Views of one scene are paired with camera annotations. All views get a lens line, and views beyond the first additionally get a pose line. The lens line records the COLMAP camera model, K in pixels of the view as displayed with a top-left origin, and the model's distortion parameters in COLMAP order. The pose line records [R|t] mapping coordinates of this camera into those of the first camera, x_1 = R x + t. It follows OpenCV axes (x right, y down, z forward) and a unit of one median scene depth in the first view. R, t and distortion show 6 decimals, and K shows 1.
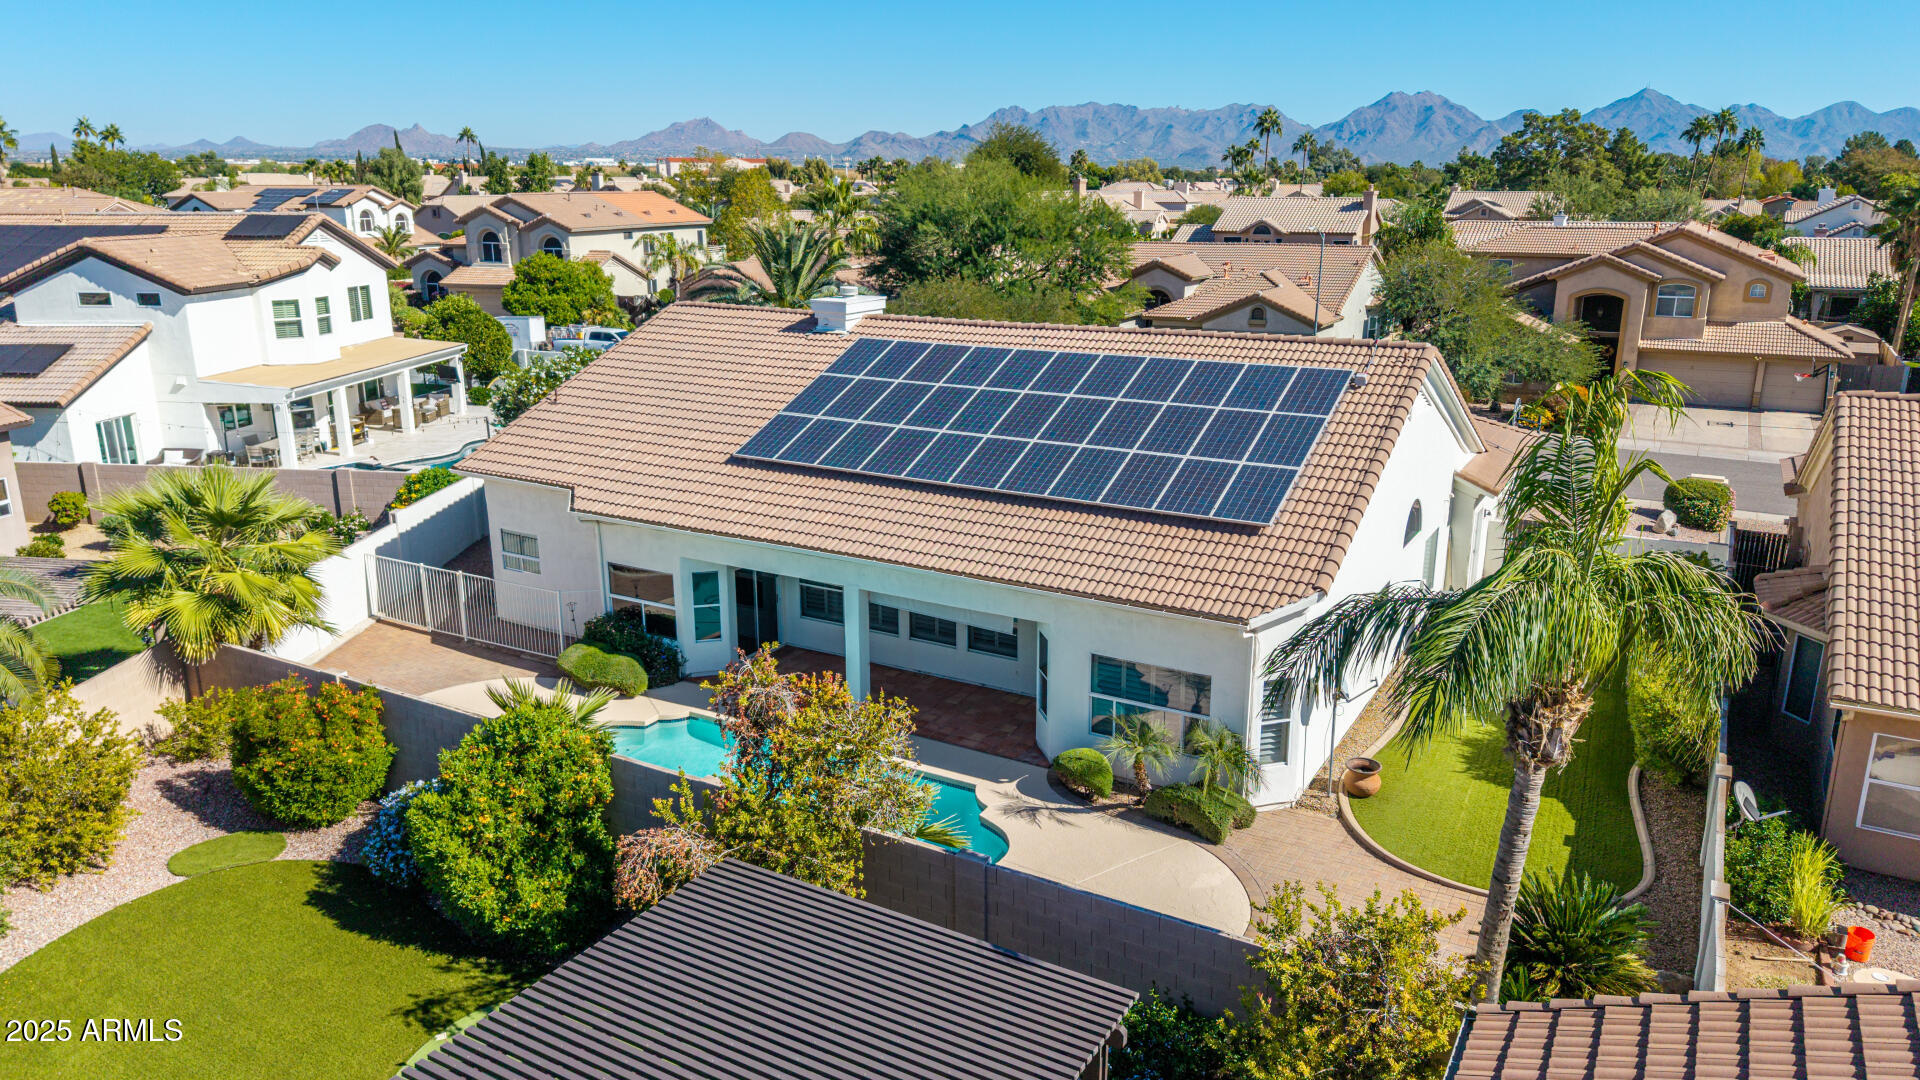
lens RADIAL K [[1296.1, 0, 960.0], [0, 1296.1, 540.0], [0, 0, 1]] dist [0.005368, 0.005932]
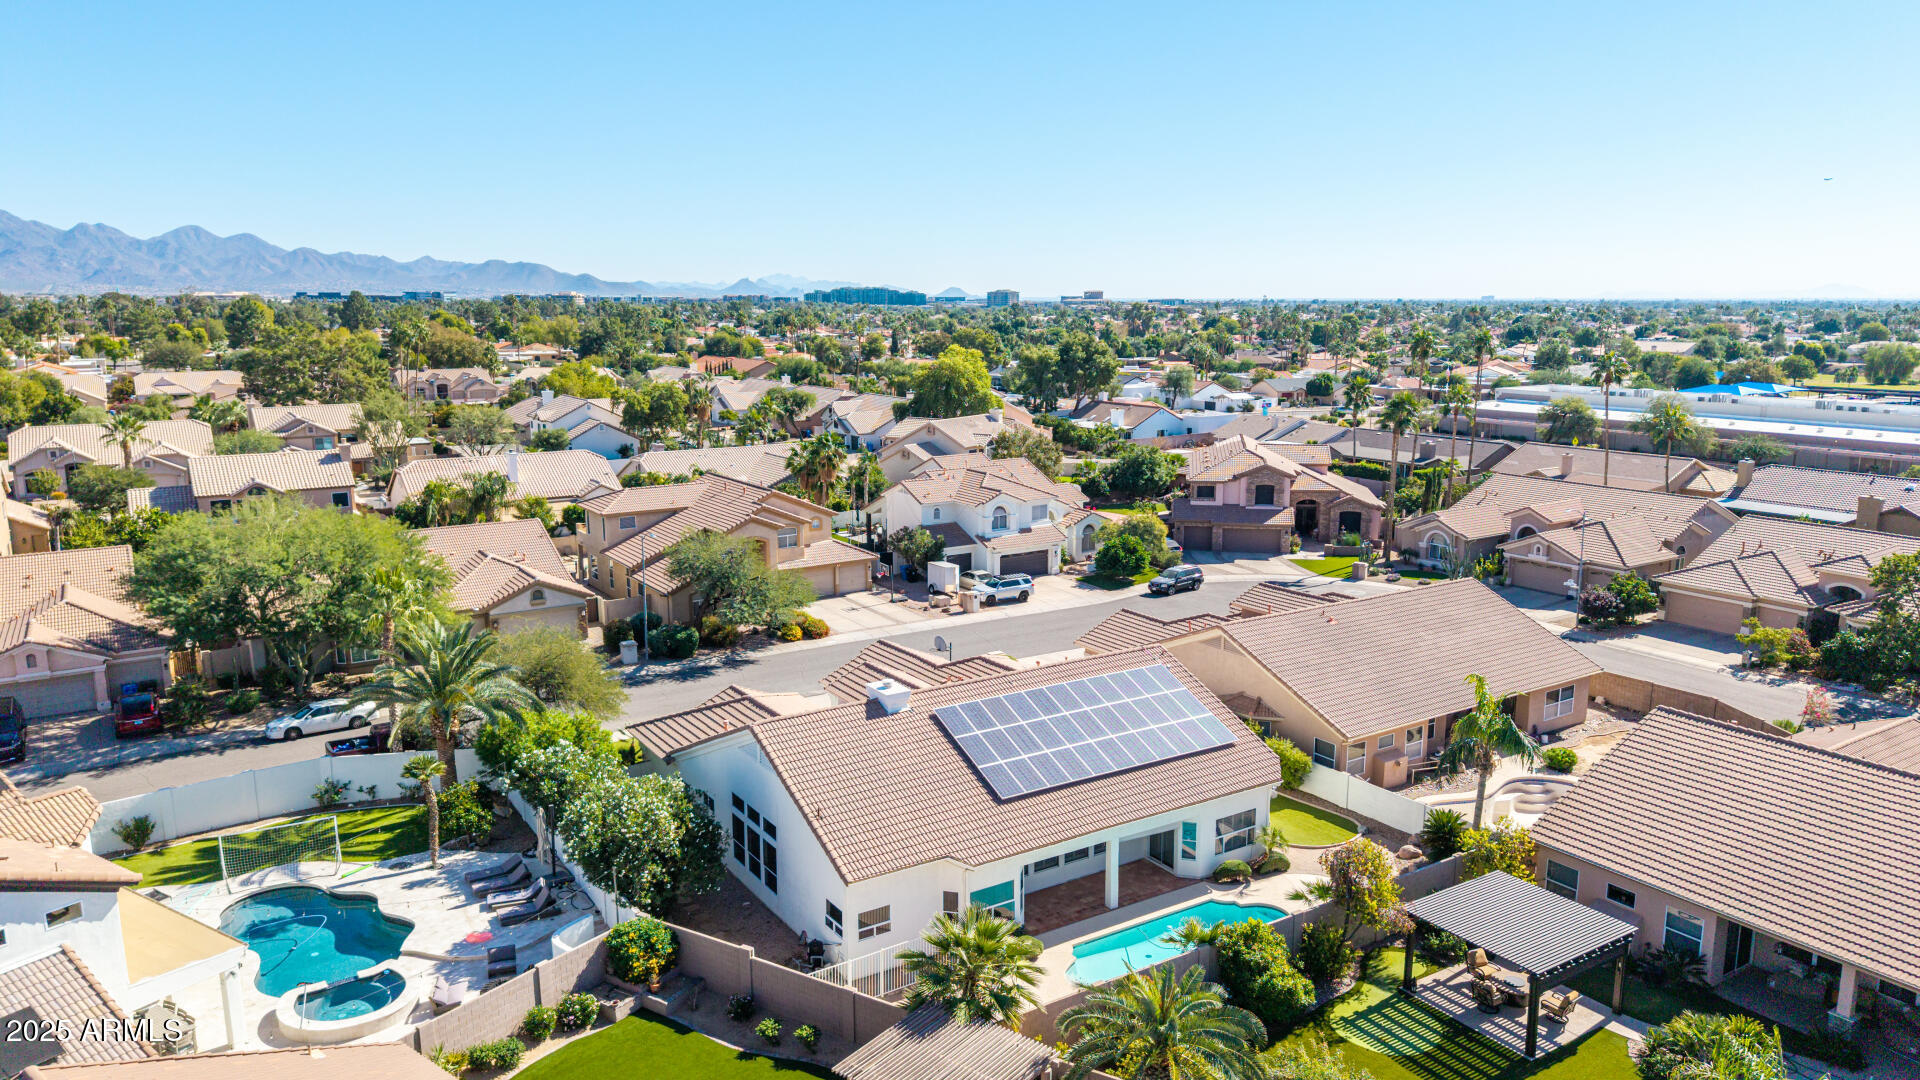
lens RADIAL K [[1302.4, 0, 936.9], [0, 1302.4, 529.1], [0, 0, 1]] dist [0.068876, -0.096394]
pose [[0.466284, -0.160882, 0.869883, -0.750634], [0.241584, 0.969104, 0.049736, -0.234588], [-0.851009, 0.186959, 0.490745, 0.073608]]
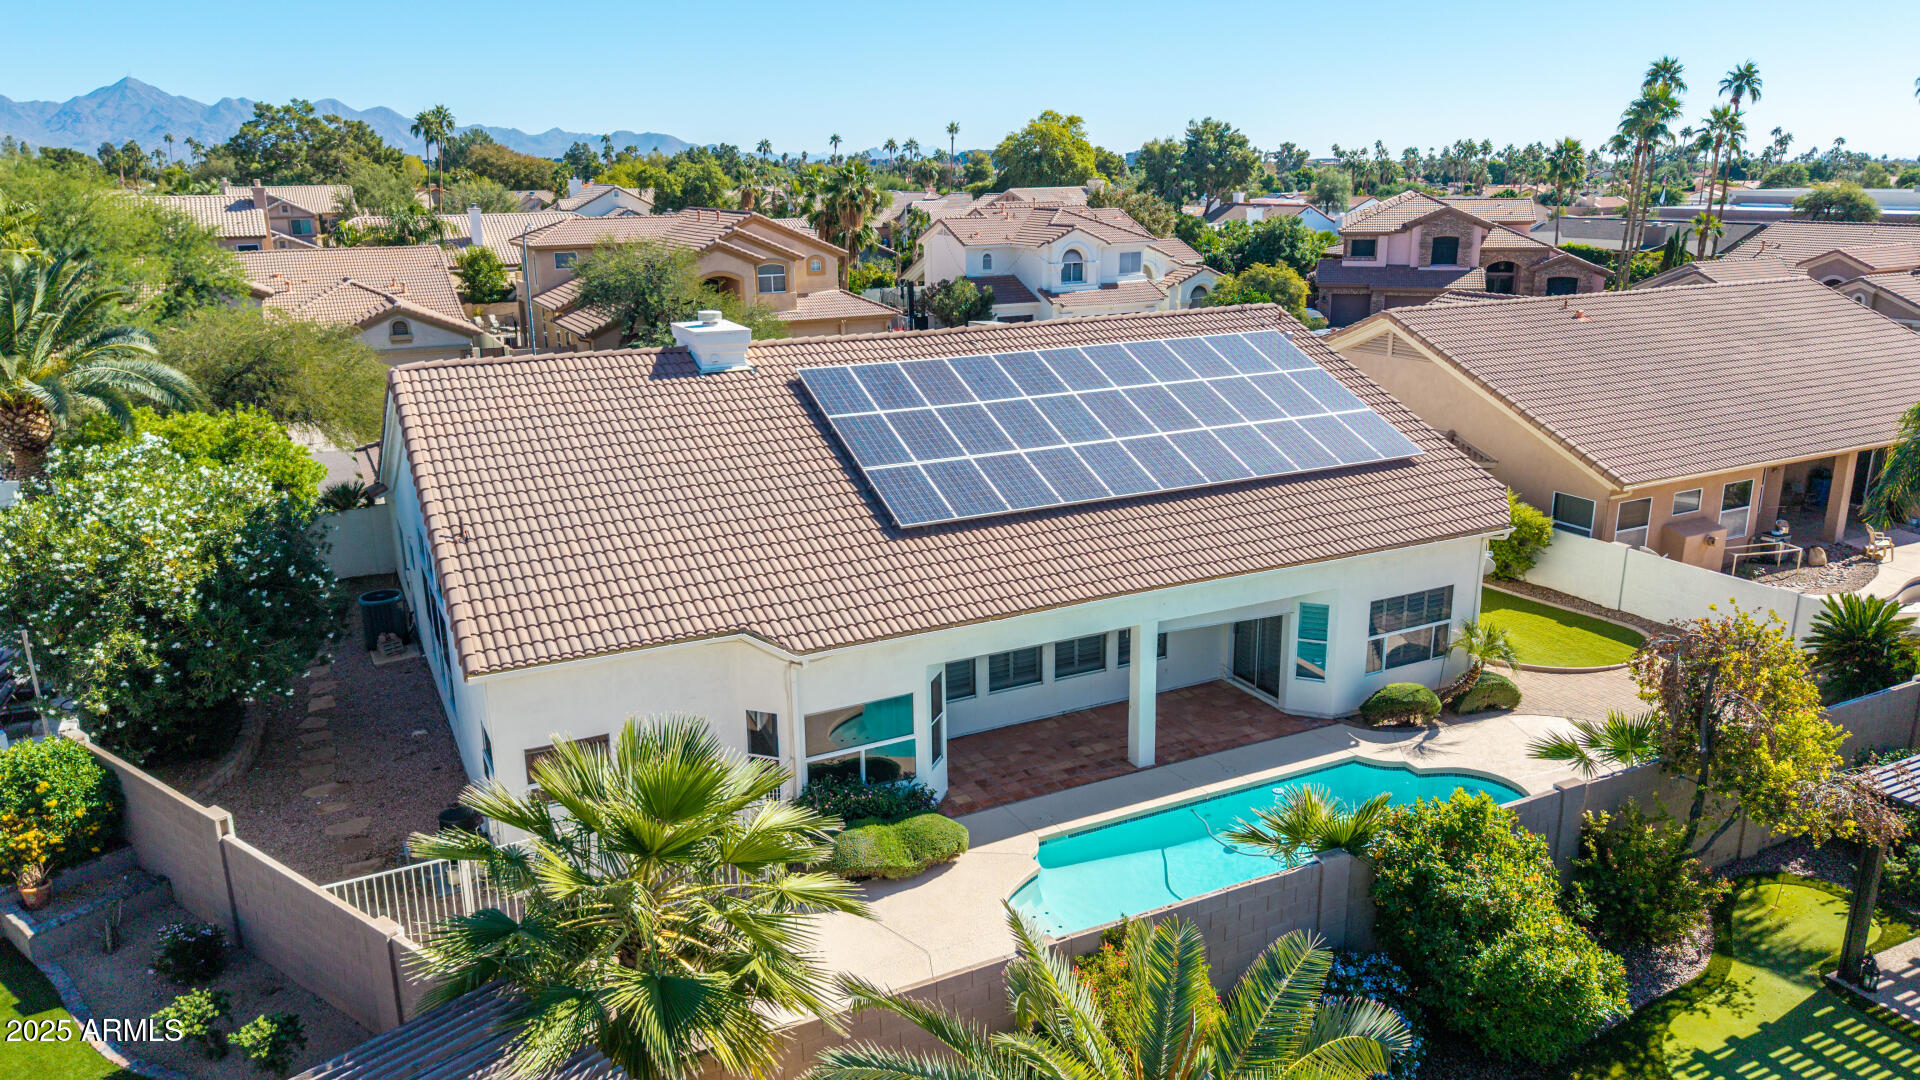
lens RADIAL K [[1336.5, 0, 941.6], [0, 1336.5, 520.3], [0, 0, 1]] dist [0.028788, -0.035932]
pose [[0.549534, -0.219047, 0.806245, -0.369590], [0.233028, 0.966907, 0.103867, -0.067102], [-0.802316, 0.130799, 0.582392, 0.229810]]
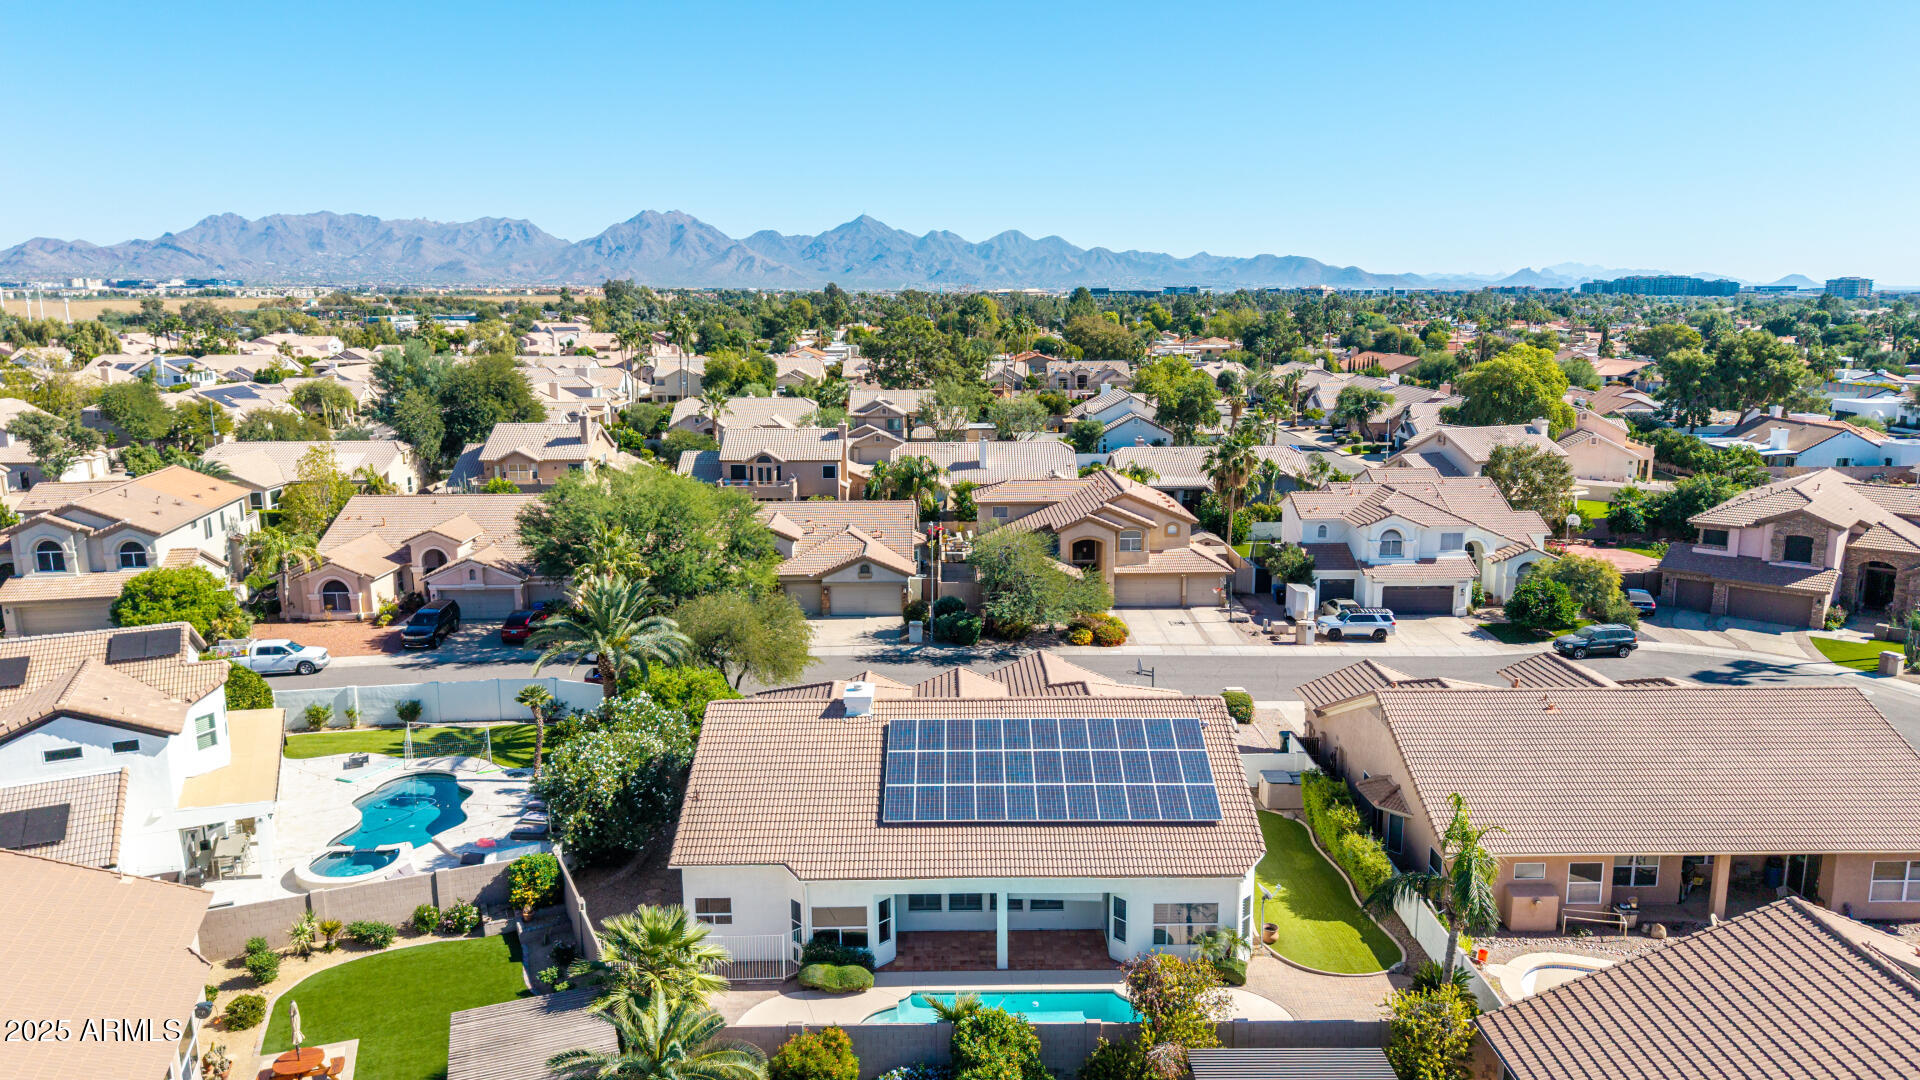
lens RADIAL K [[1302.4, 0, 936.9], [0, 1302.4, 529.1], [0, 0, 1]] dist [0.068876, -0.096394]
pose [[0.867897, -0.098272, 0.486926, -0.400121], [0.142812, 0.988215, -0.055106, -0.149859], [-0.475772, 0.117365, 0.871703, -0.232708]]
